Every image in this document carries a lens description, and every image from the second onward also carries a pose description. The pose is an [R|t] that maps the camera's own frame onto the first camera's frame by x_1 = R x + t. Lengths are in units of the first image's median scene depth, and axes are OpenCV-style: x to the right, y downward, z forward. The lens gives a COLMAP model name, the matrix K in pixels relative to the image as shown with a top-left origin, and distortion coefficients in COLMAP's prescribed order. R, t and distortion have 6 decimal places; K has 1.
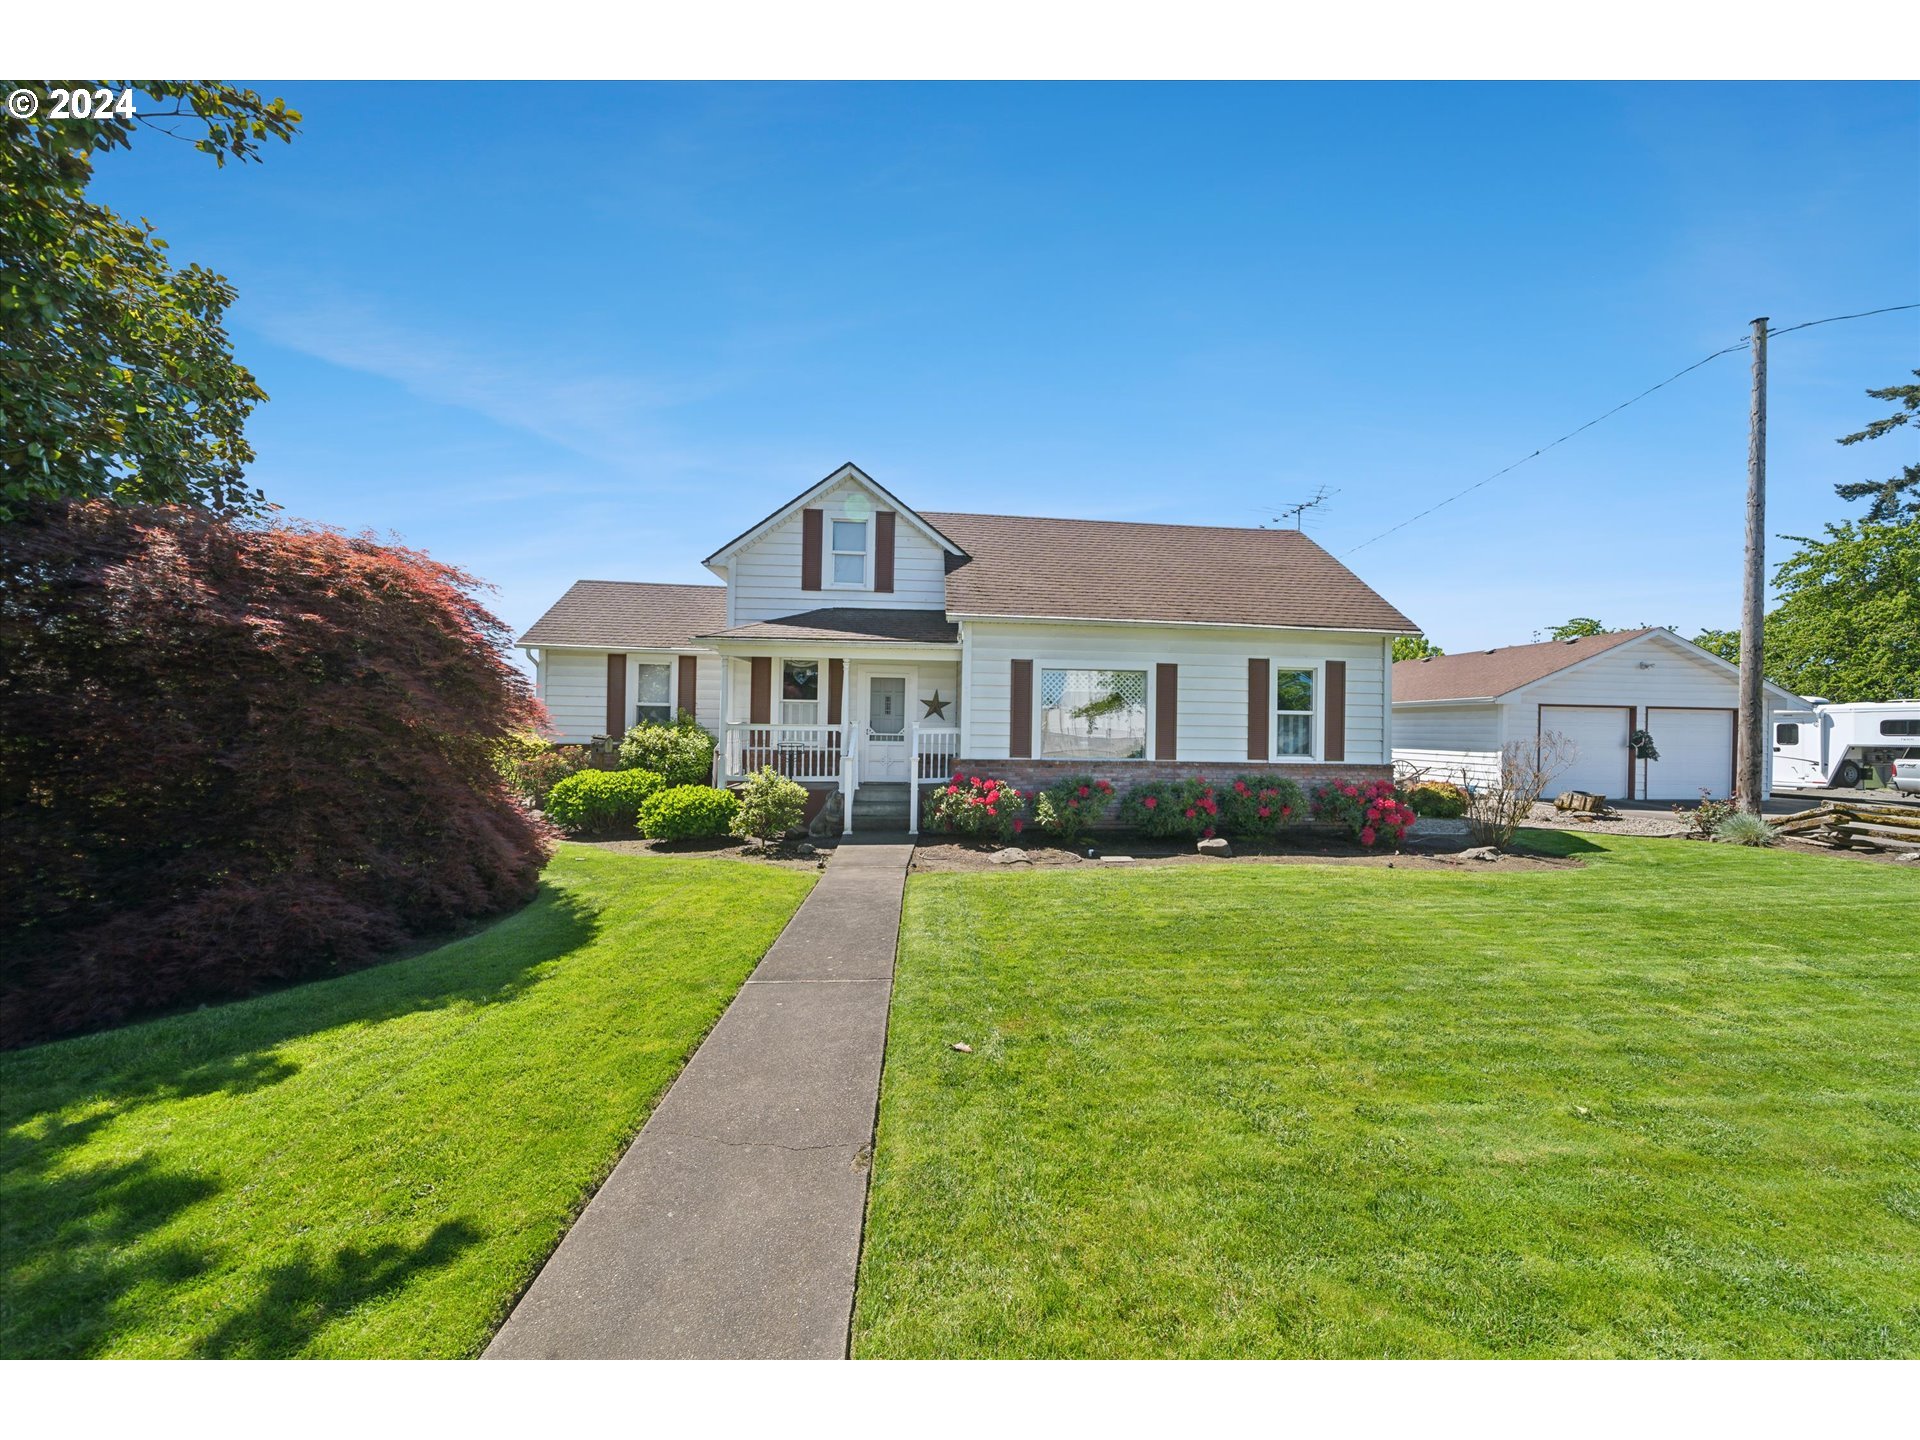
lens RADIAL K [[684.1, 0, 981.1], [0, 684.1, 717.7], [0, 0, 1]] dist [-0.007076, -0.000448]
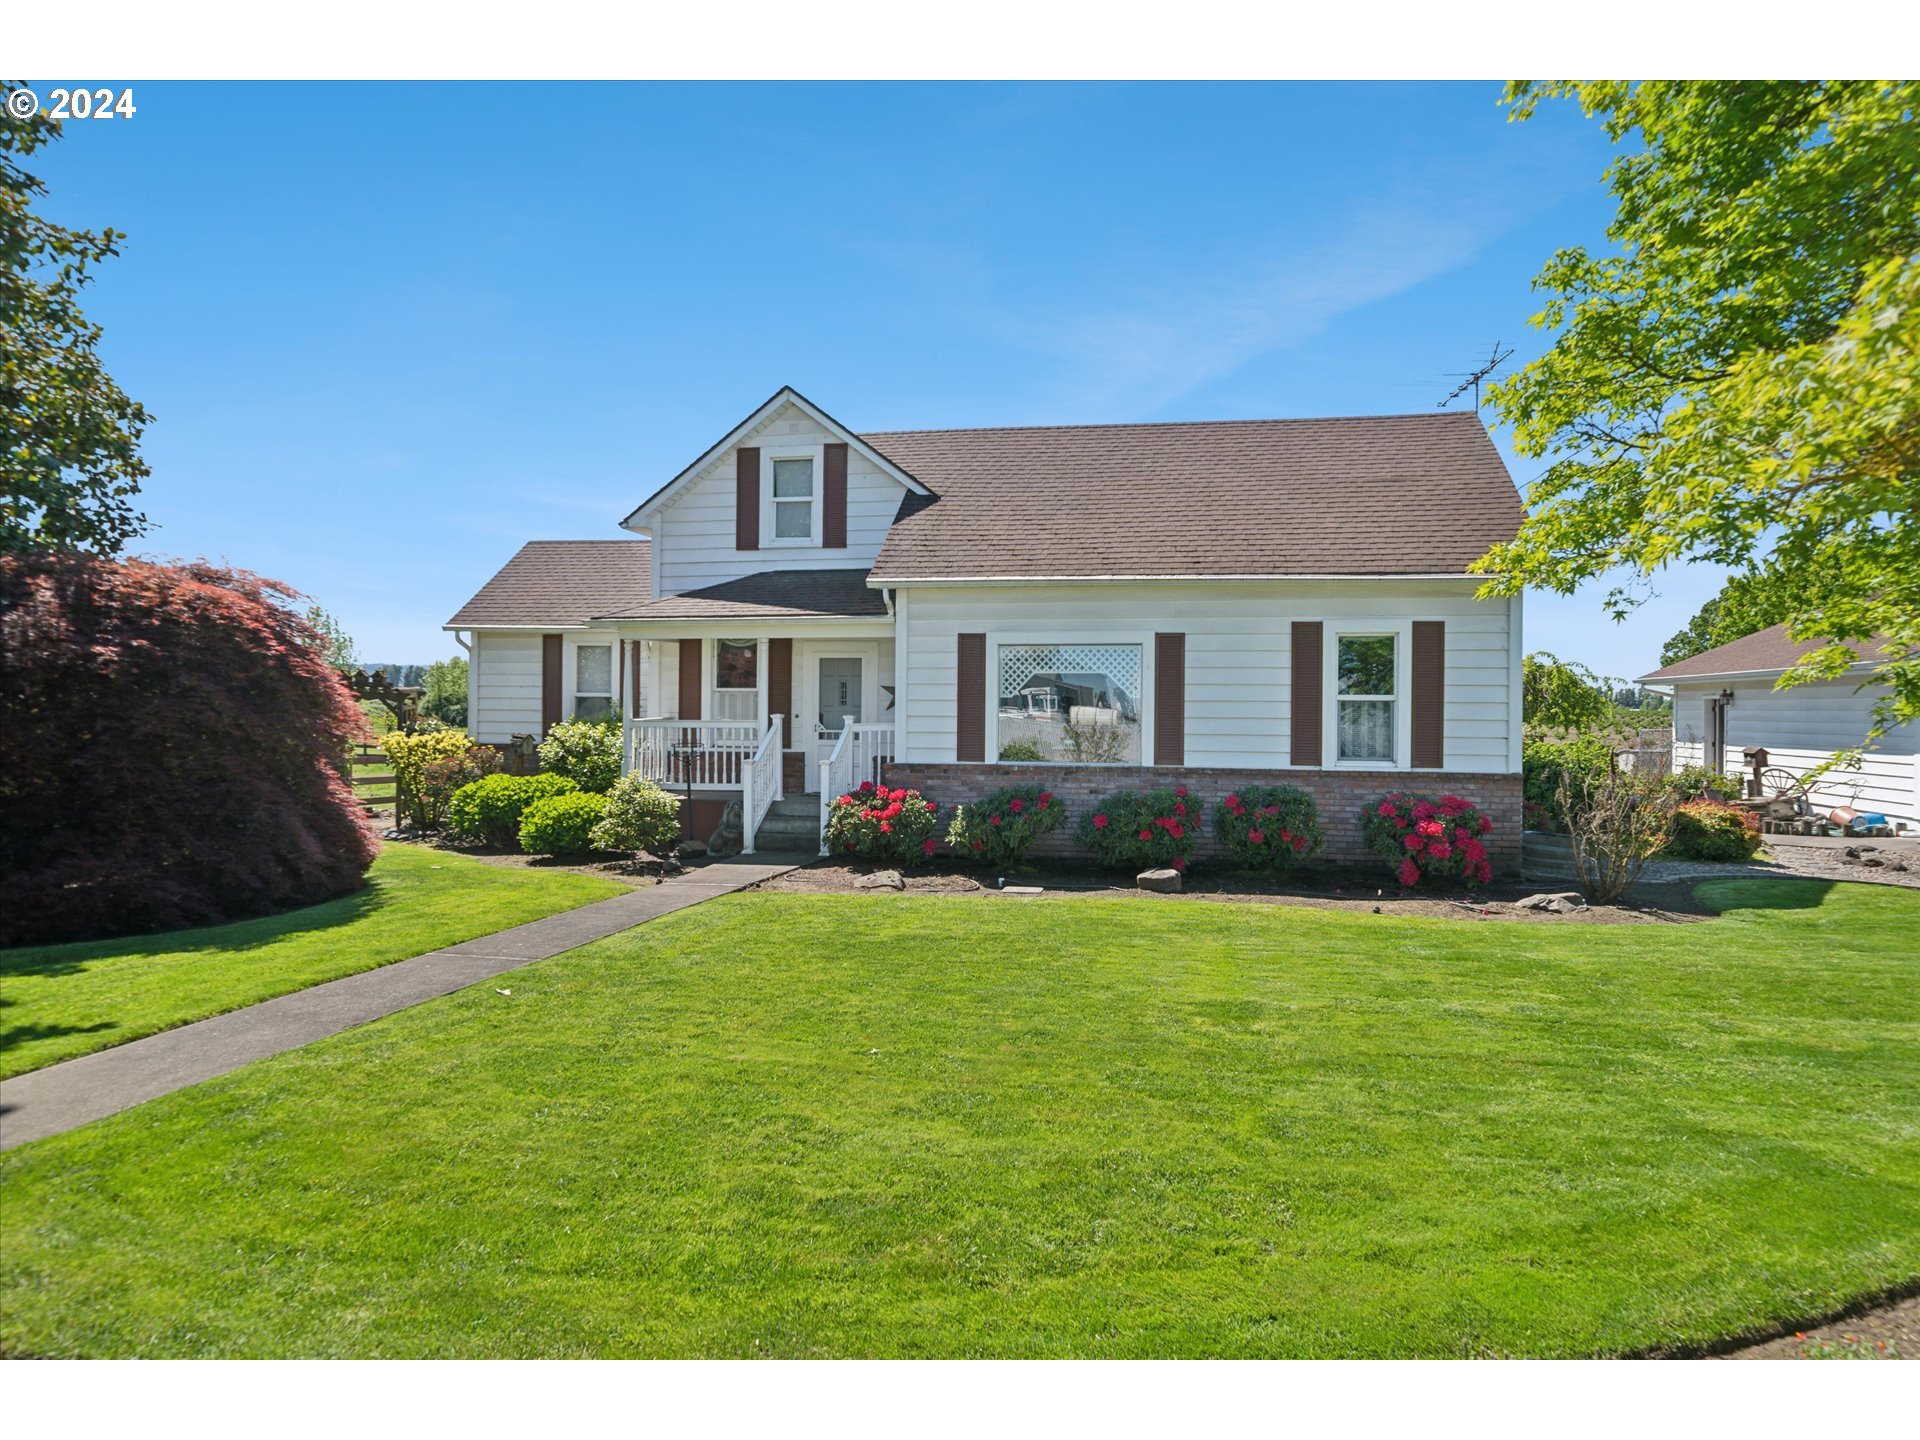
lens RADIAL K [[1124.9, 0, 961.8], [0, 1124.9, 701.4], [0, 0, 1]] dist [-0.001646, -0.001358]
pose [[0.962754, -0.011564, -0.270133, 0.376181], [0.012507, 0.999920, 0.001771, -0.011056], [0.270091, -0.005083, 0.962821, -0.209580]]
